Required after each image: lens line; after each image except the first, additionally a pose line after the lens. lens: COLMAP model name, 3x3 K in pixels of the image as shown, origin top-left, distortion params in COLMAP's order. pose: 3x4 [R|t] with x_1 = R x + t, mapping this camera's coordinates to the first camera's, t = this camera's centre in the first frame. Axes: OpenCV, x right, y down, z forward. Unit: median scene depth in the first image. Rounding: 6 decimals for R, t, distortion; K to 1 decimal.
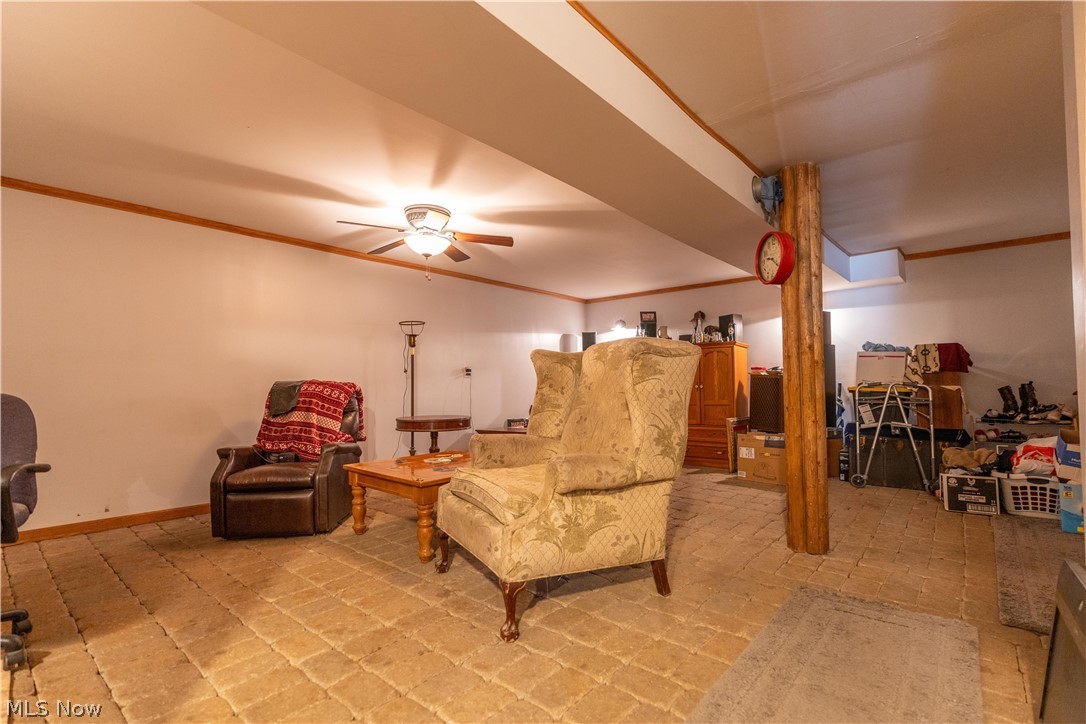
lens RADIAL K [[488.1, 0, 539.7], [0, 488.1, 364.1], [0, 0, 1]] dist [-0.004190, 0.002004]
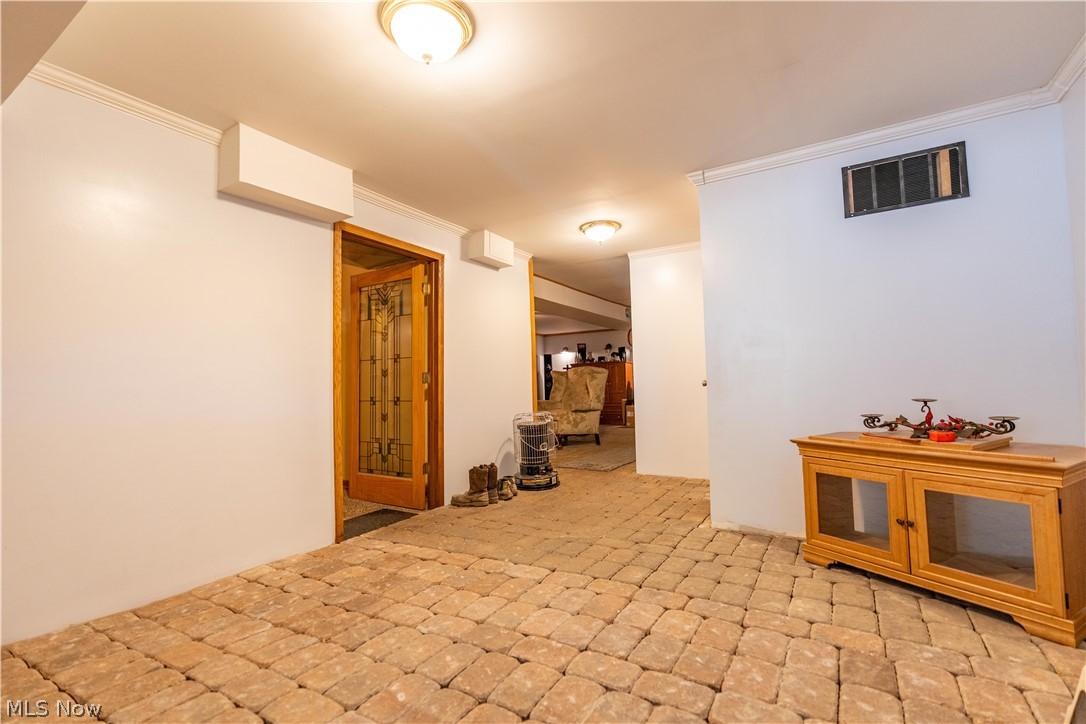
lens RADIAL K [[488.1, 0, 541.3], [0, 488.1, 360.3], [0, 0, 1]] dist [-0.004190, 0.002004]
pose [[0.984516, -0.008354, 0.175097, -0.342626], [0.011030, 0.999837, -0.014311, -0.029370], [-0.174949, 0.016021, 0.984447, -1.072187]]
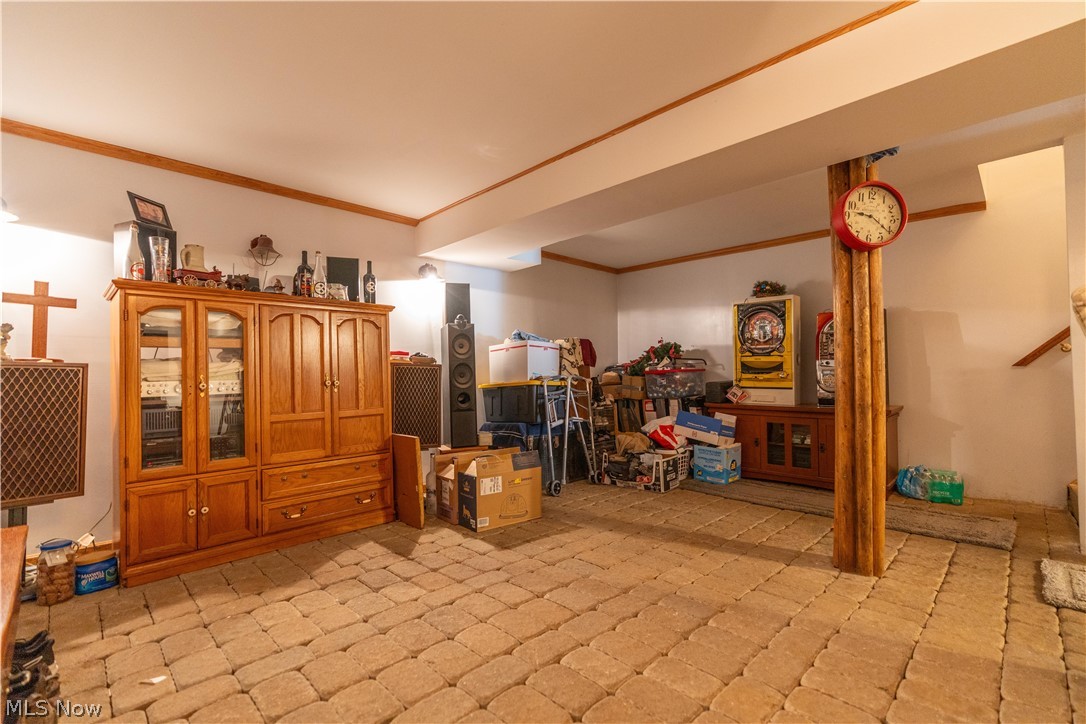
lens RADIAL K [[488.1, 0, 538.9], [0, 488.1, 366.5], [0, 0, 1]] dist [-0.004190, 0.002004]
pose [[0.073195, 0.019212, 0.997133, -0.214110], [-0.037043, 0.999177, -0.016532, 0.034510], [-0.996629, -0.035727, 0.073847, 0.911360]]
